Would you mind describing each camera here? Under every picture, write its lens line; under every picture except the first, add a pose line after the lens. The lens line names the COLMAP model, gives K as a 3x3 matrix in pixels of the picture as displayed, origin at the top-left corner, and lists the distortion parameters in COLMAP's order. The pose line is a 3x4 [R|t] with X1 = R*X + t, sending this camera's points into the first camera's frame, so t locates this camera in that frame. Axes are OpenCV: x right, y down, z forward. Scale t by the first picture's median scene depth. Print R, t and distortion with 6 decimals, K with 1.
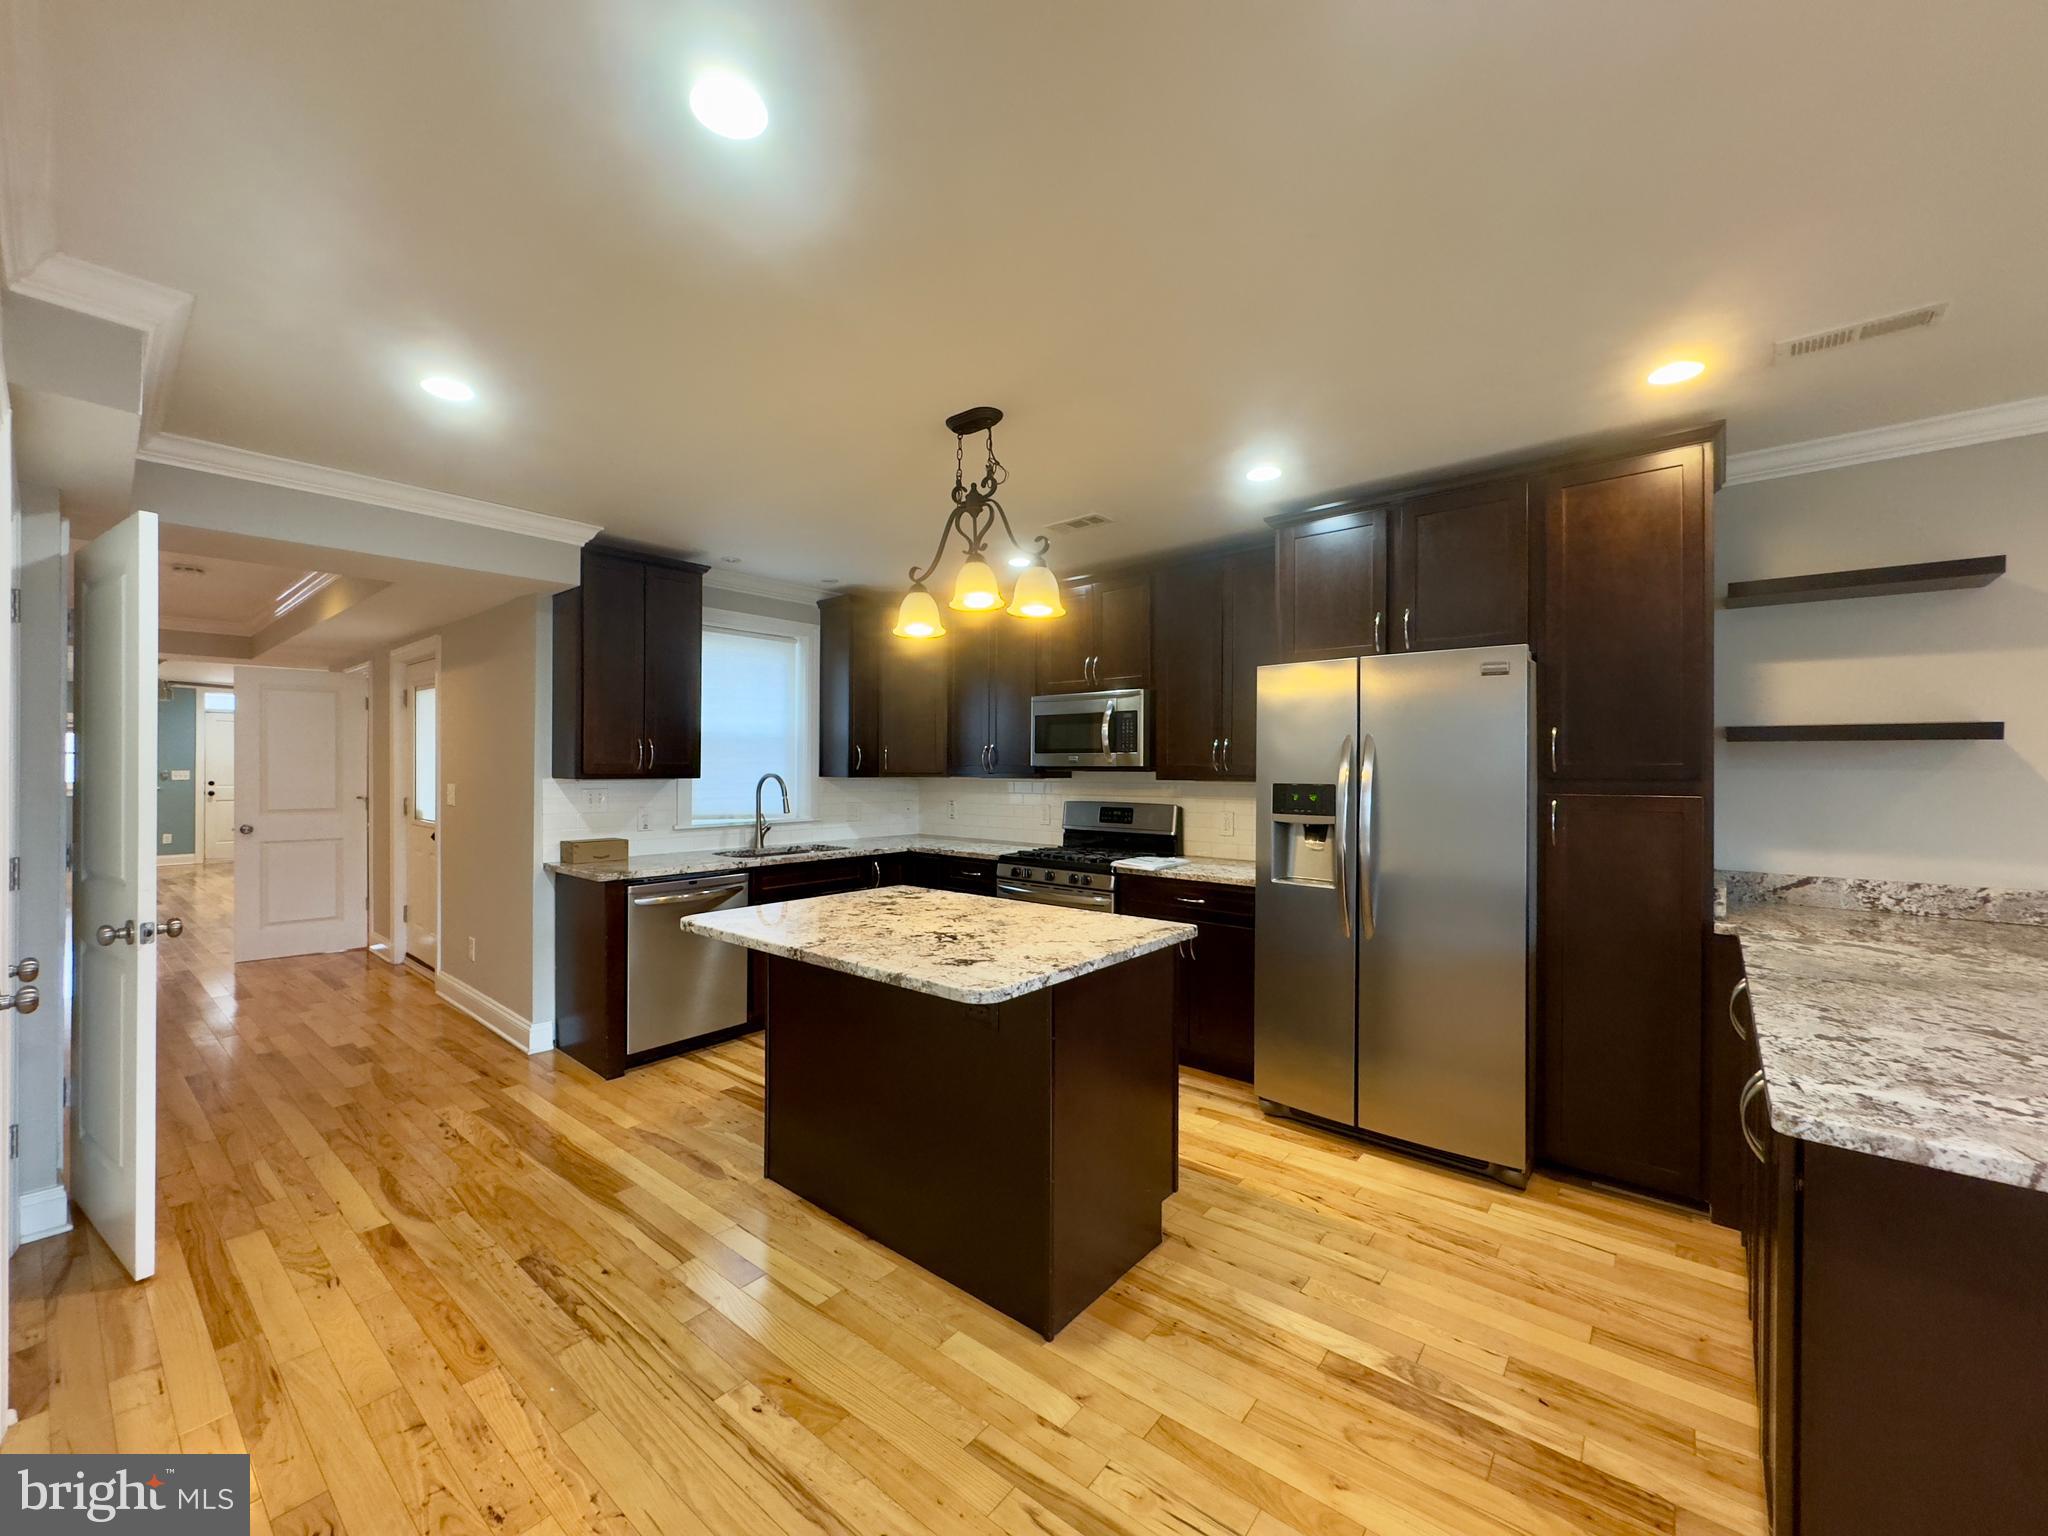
lens RADIAL K [[830.0, 0, 1024.0], [0, 830.0, 768.0], [0, 0, 1]] dist [0.002684, 0.000217]
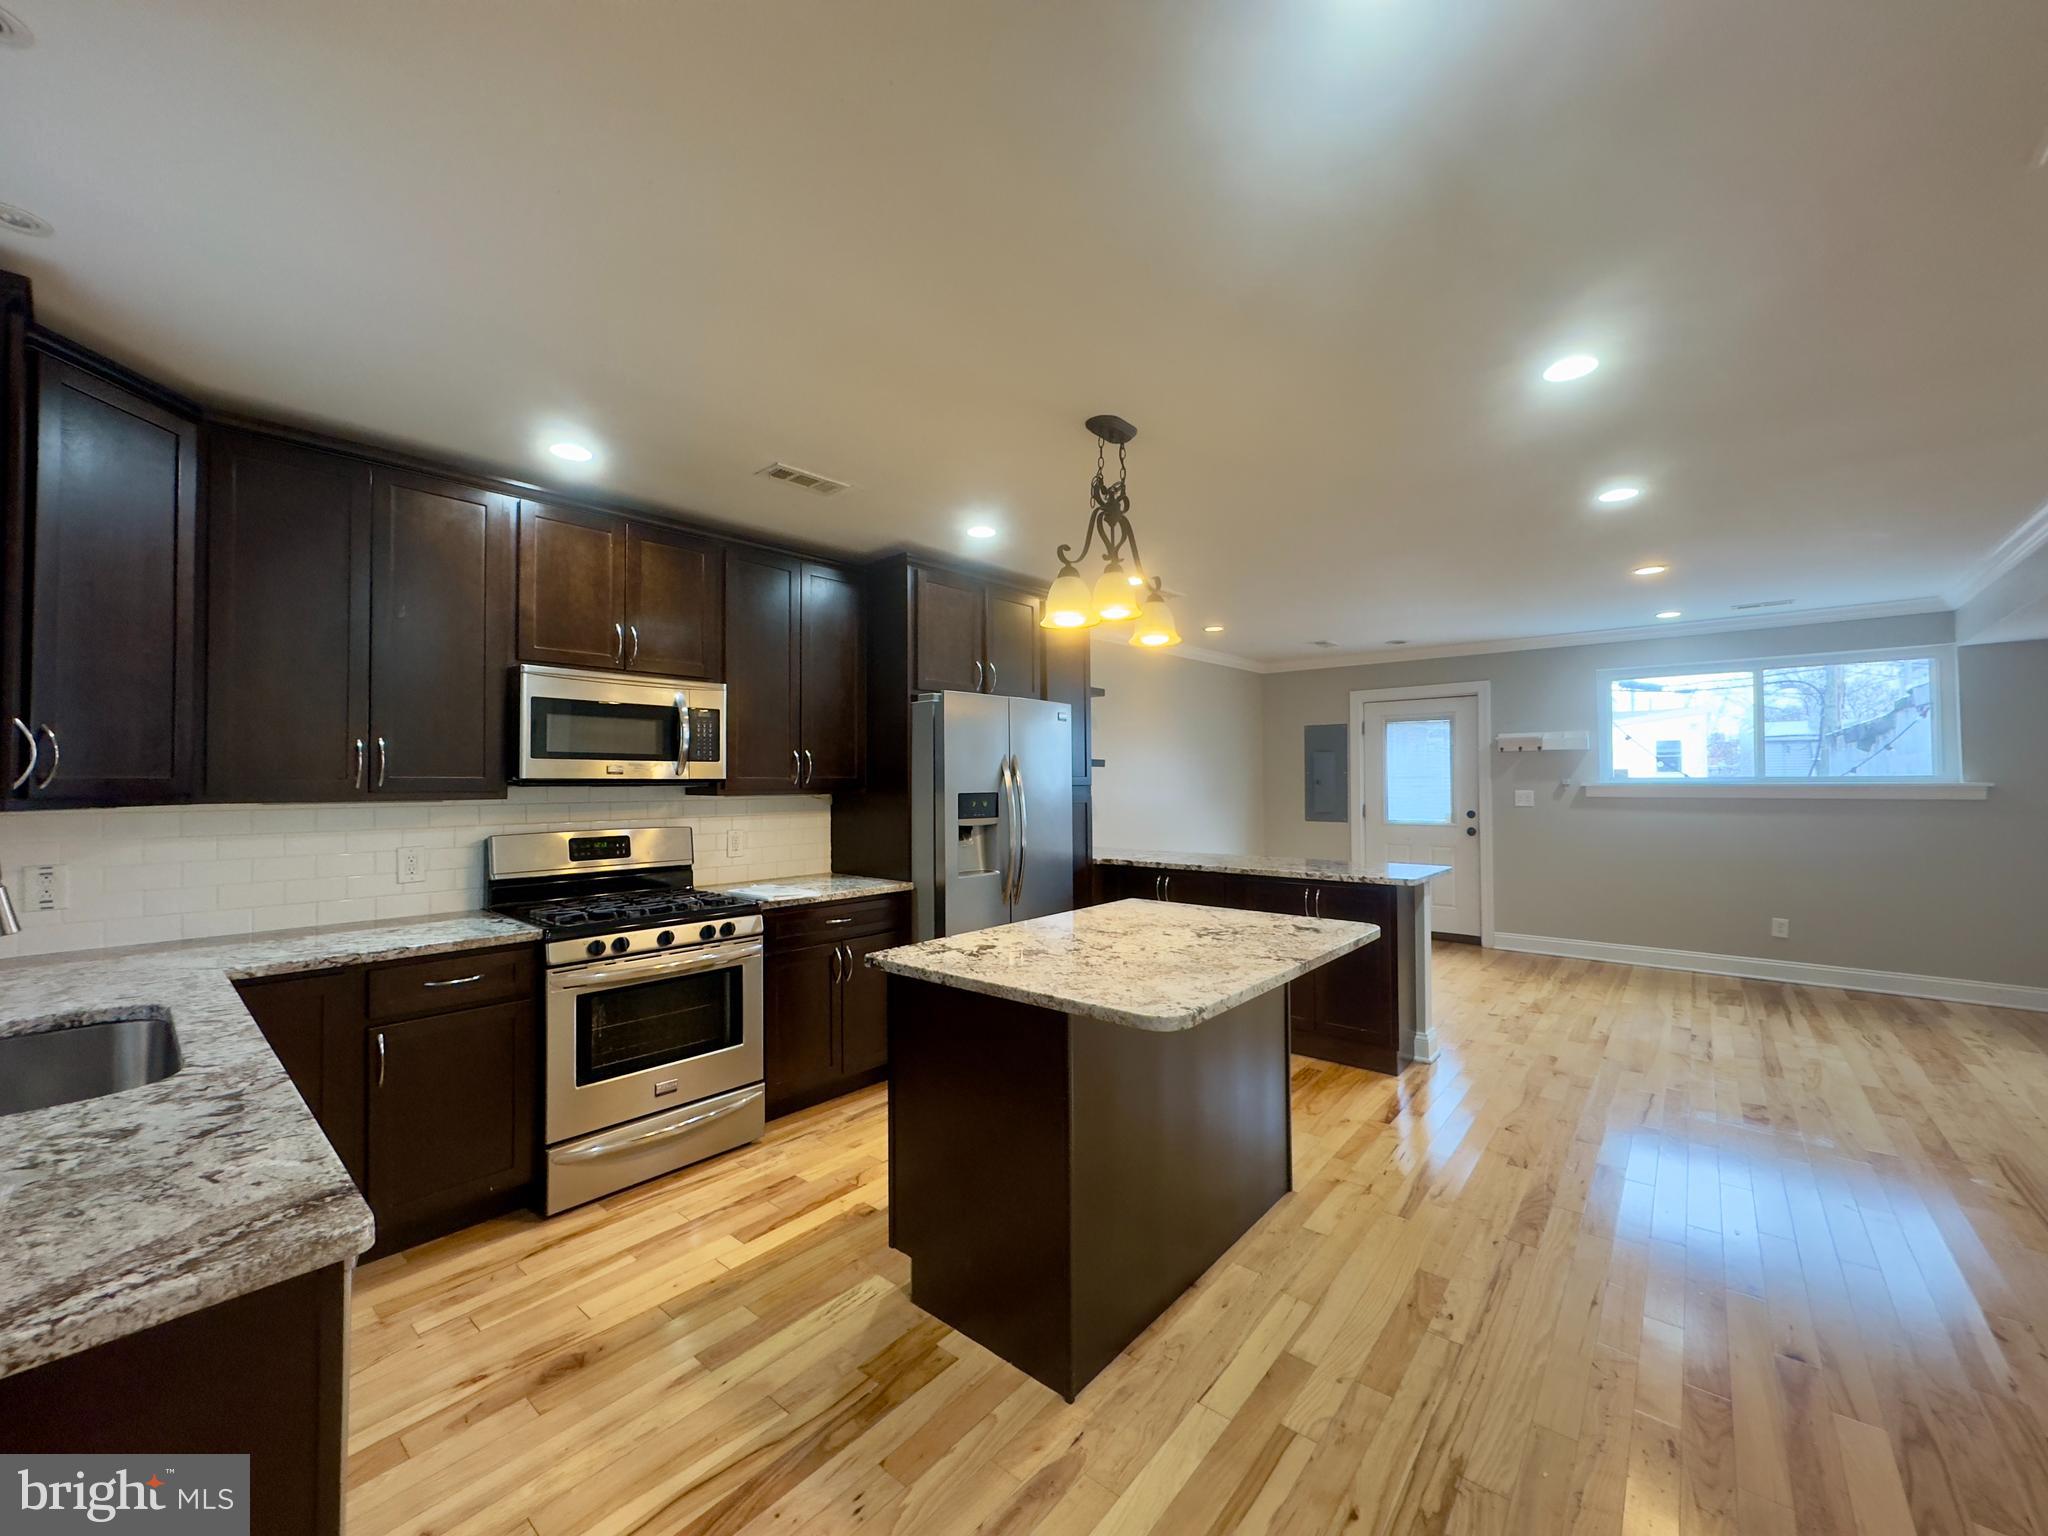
lens RADIAL K [[830.0, 0, 1024.0], [0, 830.0, 768.0], [0, 0, 1]] dist [0.002684, 0.000217]
pose [[-0.009018, 0.016496, 0.999823, -1.027864], [0.007189, 0.999839, -0.016432, 0.003593], [-0.999933, 0.007040, -0.009135, 1.096168]]
